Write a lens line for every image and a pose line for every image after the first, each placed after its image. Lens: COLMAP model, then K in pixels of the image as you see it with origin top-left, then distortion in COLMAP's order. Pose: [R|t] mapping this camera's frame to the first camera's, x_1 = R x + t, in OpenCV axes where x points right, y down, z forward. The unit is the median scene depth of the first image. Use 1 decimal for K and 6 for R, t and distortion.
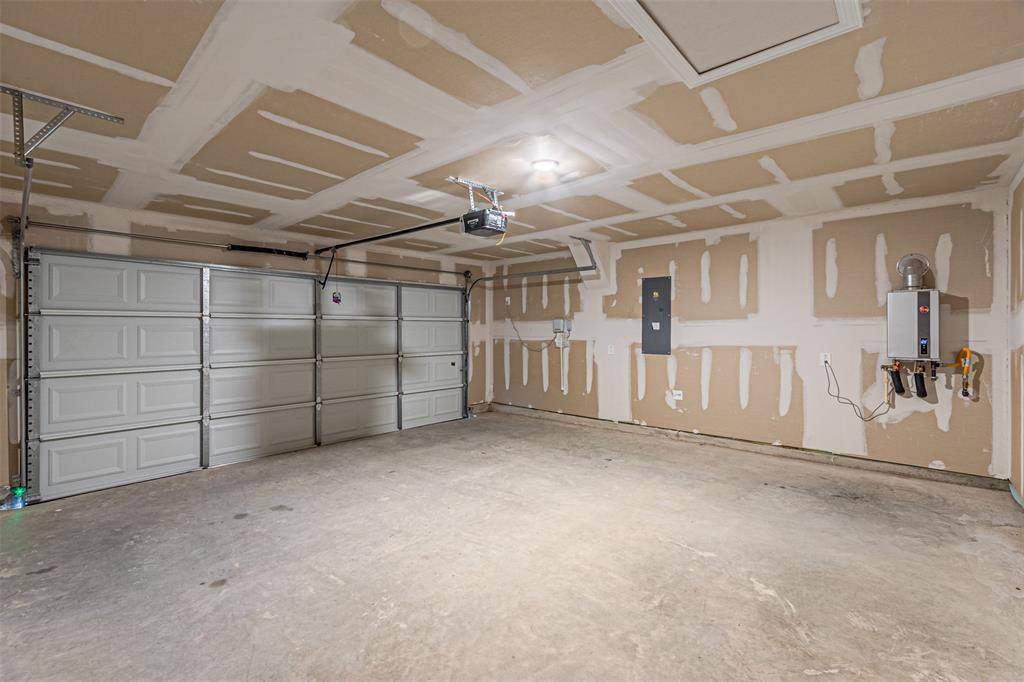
lens RADIAL K [[447.6, 0, 497.7], [0, 447.6, 331.9], [0, 0, 1]] dist [0.005465, -0.001402]
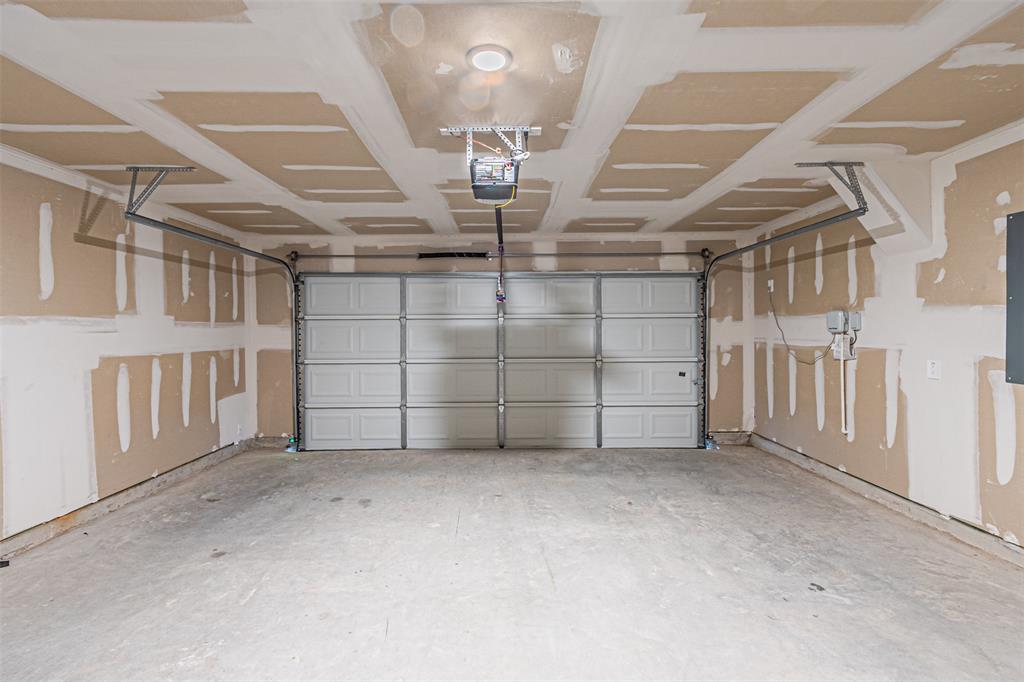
lens RADIAL K [[447.6, 0, 510.8], [0, 447.6, 331.1], [0, 0, 1]] dist [0.005465, -0.001402]
pose [[0.688436, 0.002224, -0.725294, 0.365527], [-0.000775, 0.999997, 0.002331, -0.004240], [0.725297, -0.001043, 0.688435, 0.389334]]
